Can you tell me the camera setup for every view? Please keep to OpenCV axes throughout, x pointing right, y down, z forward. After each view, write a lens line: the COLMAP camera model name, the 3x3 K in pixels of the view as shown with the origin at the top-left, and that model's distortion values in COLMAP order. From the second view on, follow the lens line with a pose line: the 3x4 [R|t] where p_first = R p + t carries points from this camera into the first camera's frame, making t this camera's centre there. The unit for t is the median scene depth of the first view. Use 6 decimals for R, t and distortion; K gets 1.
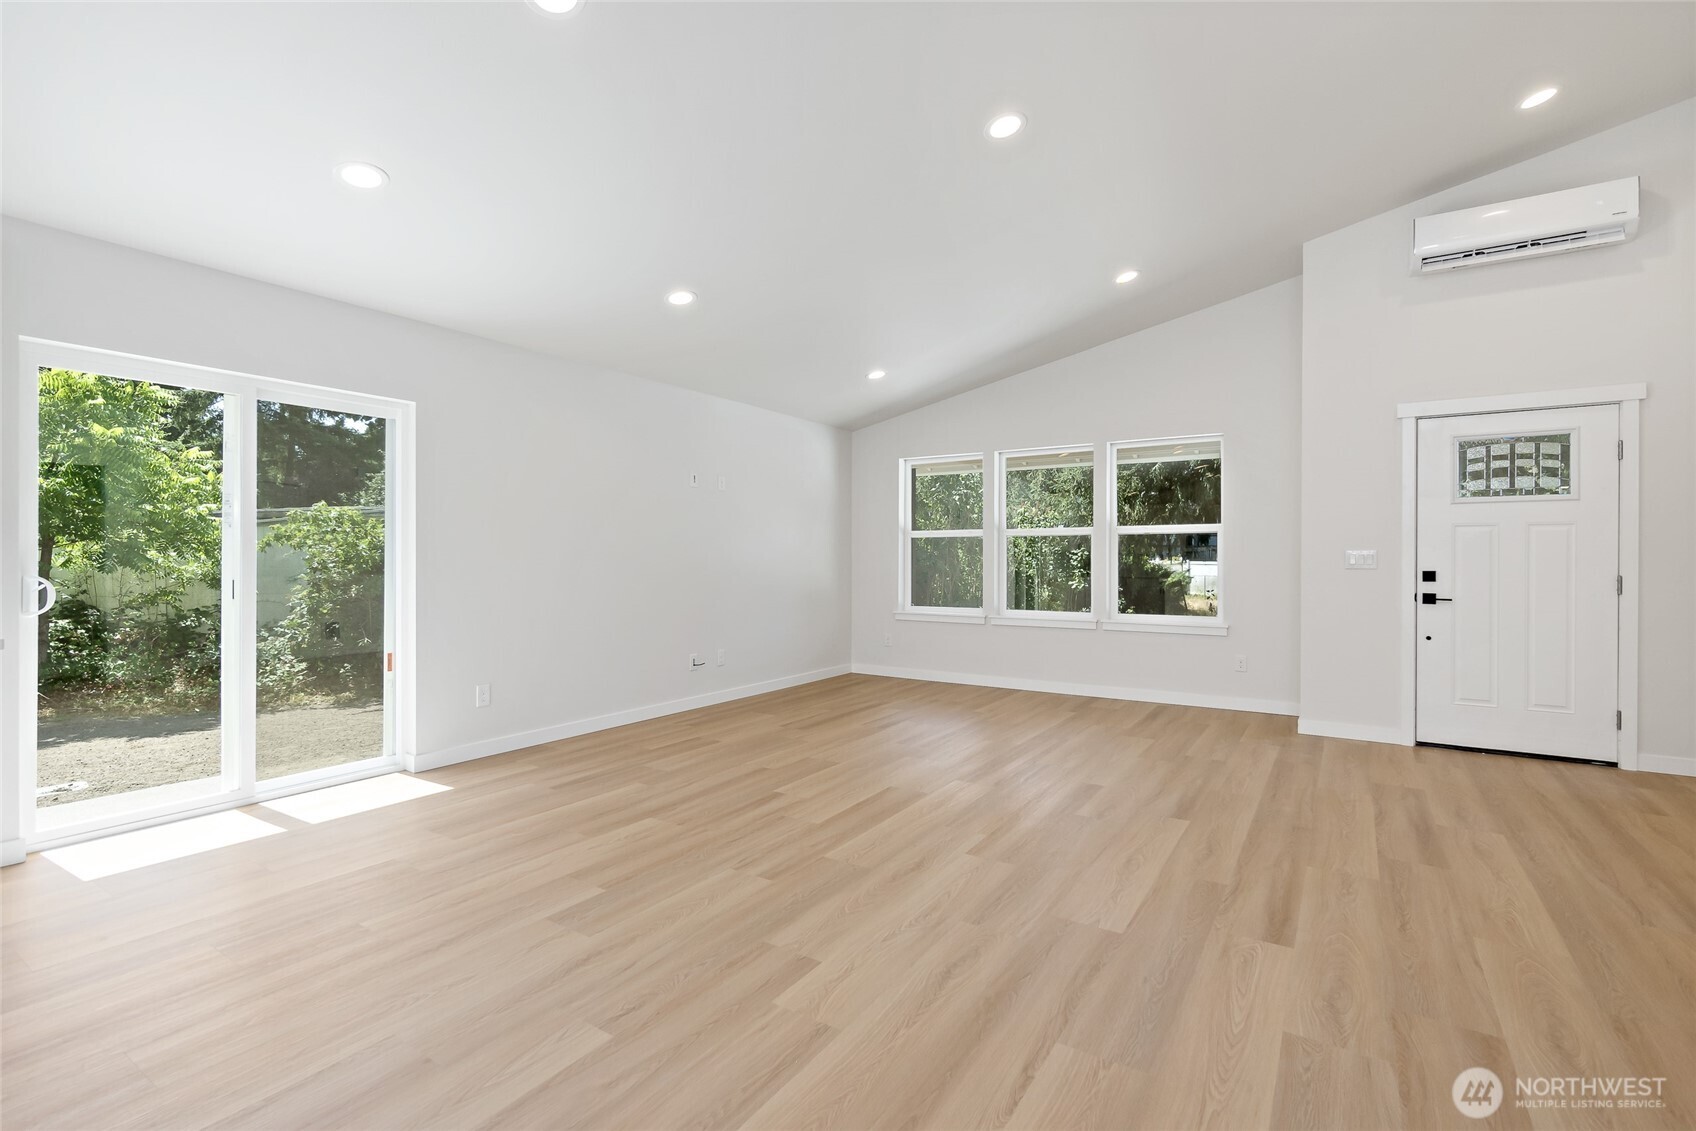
lens RADIAL K [[773.2, 0, 848.4], [0, 773.2, 555.9], [0, 0, 1]] dist [0.002809, 0.000389]
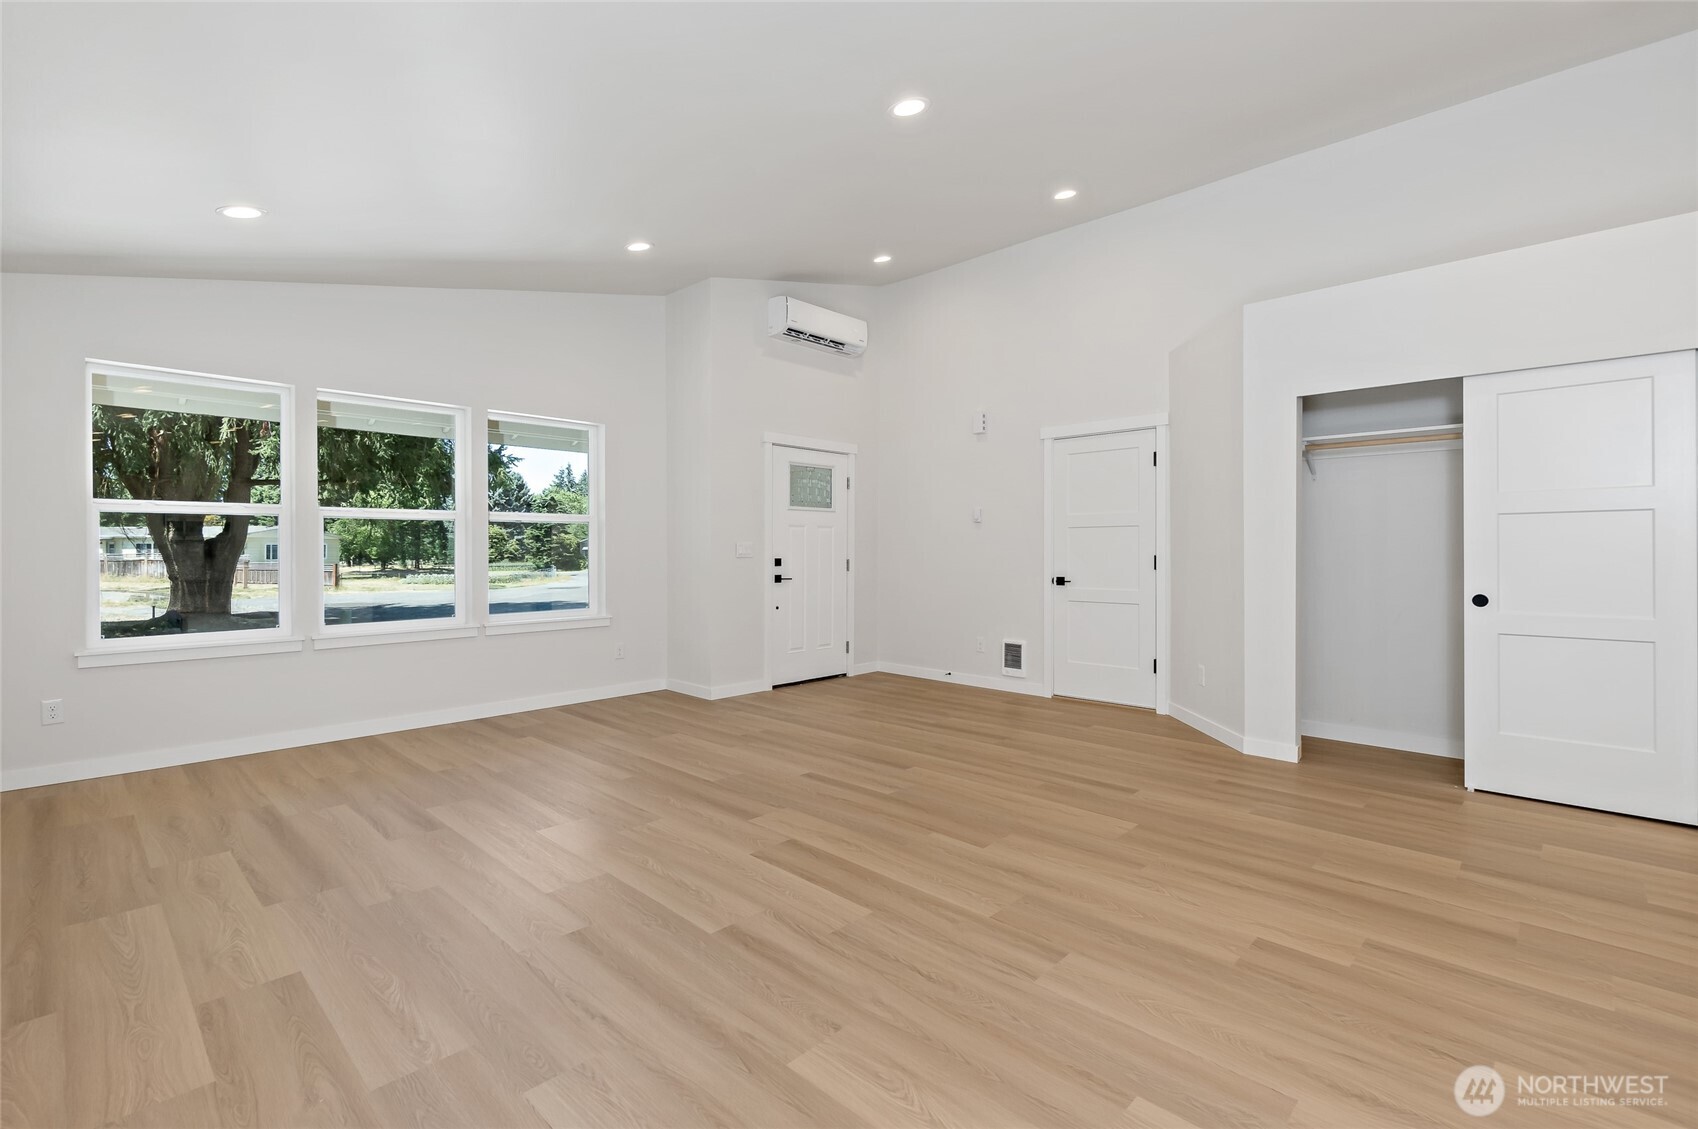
lens RADIAL K [[761.8, 0, 845.9], [0, 761.8, 546.7], [0, 0, 1]] dist [0.001592, 0.000039]
pose [[0.191800, 0.001528, 0.981433, -0.869505], [-0.001280, 0.999998, -0.001307, 0.001153], [-0.981433, -0.001006, 0.191802, 1.020268]]
